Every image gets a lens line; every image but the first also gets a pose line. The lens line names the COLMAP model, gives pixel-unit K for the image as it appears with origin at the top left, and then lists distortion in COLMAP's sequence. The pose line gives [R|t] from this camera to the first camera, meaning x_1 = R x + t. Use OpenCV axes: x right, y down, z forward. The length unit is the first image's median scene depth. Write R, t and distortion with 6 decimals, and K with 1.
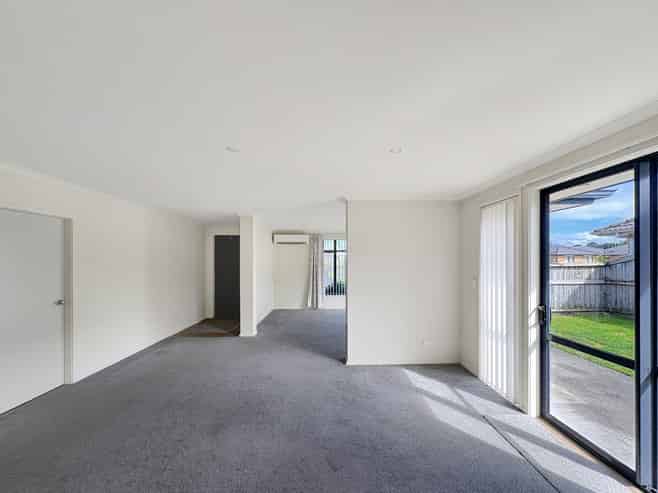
lens RADIAL K [[270.7, 0, 326.9], [0, 270.7, 241.9], [0, 0, 1]] dist [0.000057, 0.000209]
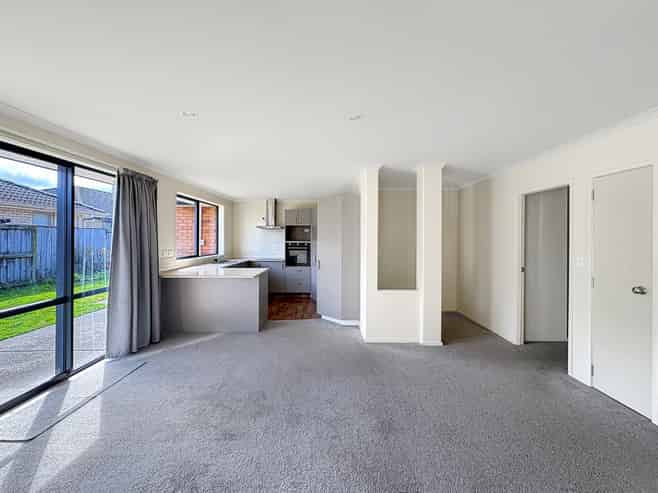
lens RADIAL K [[270.7, 0, 326.9], [0, 270.7, 241.9], [0, 0, 1]] dist [0.000057, 0.000209]
pose [[-0.999373, -0.021837, 0.027881, -0.242217], [-0.022847, 0.999076, -0.036414, 0.112791], [-0.027060, -0.037028, -0.998948, 1.765427]]
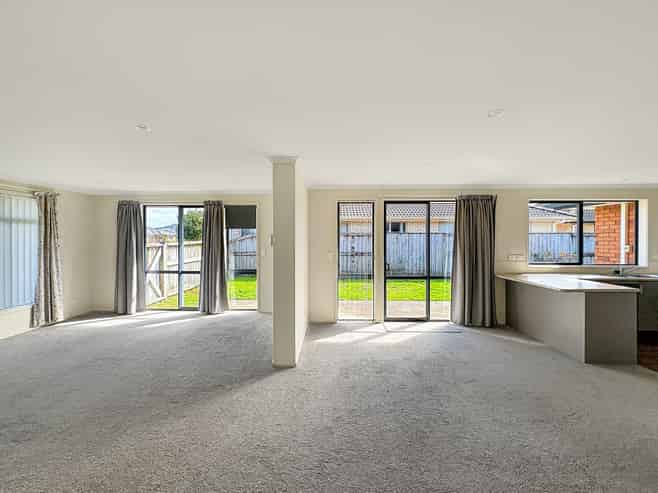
lens RADIAL K [[270.7, 0, 326.9], [0, 270.7, 241.9], [0, 0, 1]] dist [0.000057, 0.000209]
pose [[0.051727, -0.023362, 0.998388, -1.129206], [-0.052288, 0.998292, 0.026069, 0.061431], [-0.997291, -0.053552, 0.050417, 1.337795]]
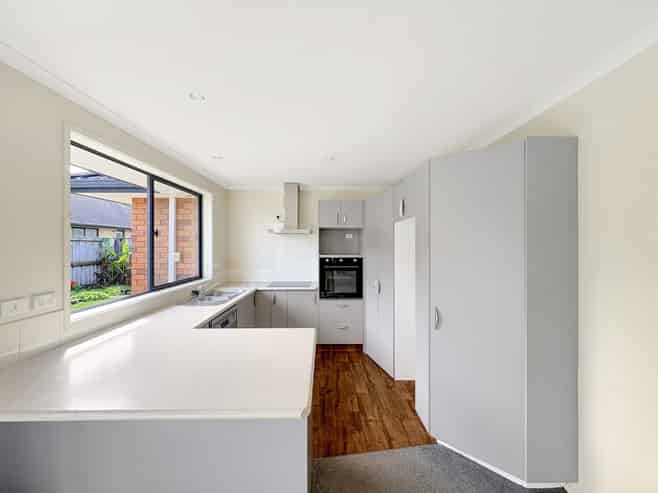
lens RADIAL K [[270.7, 0, 326.9], [0, 270.7, 241.9], [0, 0, 1]] dist [0.000057, 0.000209]
pose [[-0.999681, -0.013339, 0.021448, 0.131819], [-0.014596, 0.998117, -0.059582, 0.042172], [-0.020613, -0.059876, -0.997993, 0.734096]]
